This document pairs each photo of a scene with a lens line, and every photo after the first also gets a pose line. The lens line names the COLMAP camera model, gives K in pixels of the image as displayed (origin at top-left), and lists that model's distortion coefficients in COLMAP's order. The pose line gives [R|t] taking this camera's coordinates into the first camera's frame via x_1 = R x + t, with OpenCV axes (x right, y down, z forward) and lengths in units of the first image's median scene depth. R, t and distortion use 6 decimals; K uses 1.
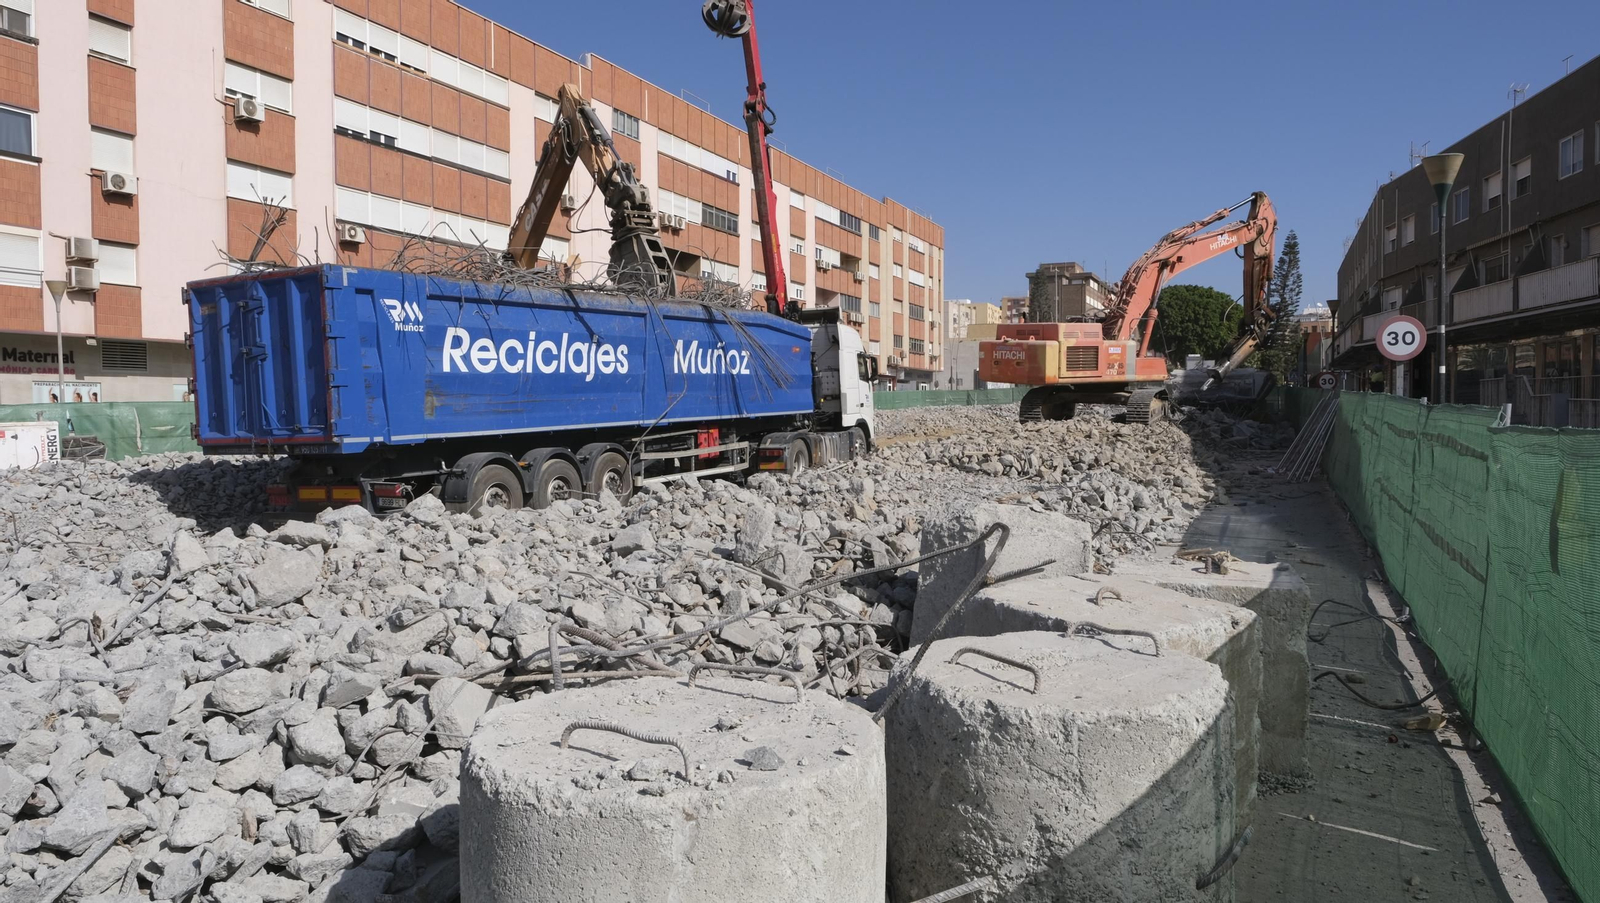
lens RADIAL K [[1072.9, 0, 793.3], [0, 1072.9, 439.9], [0, 0, 1]] dist [-0.036348, 0.011952]
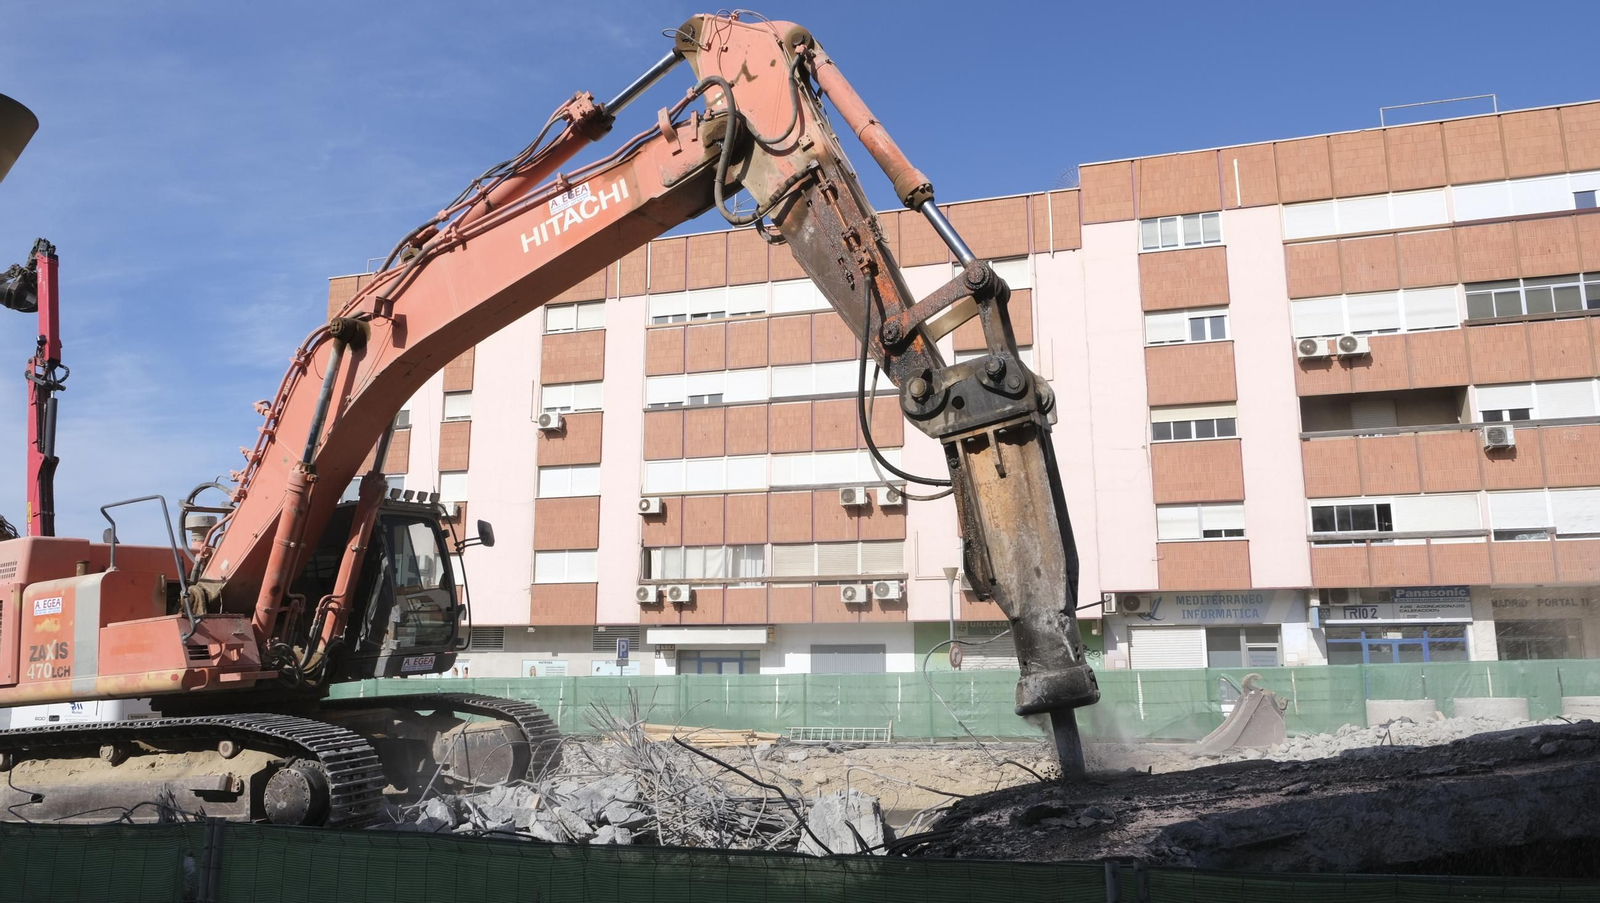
lens RADIAL K [[1072.9, 0, 793.6], [0, 1072.9, 445.2], [0, 0, 1]] dist [-0.036348, 0.011952]
pose [[0.136140, -0.185978, -0.973077, 0.738524], [-0.021759, 0.981423, -0.190617, -0.079339], [0.990451, 0.047124, 0.129565, 1.263826]]
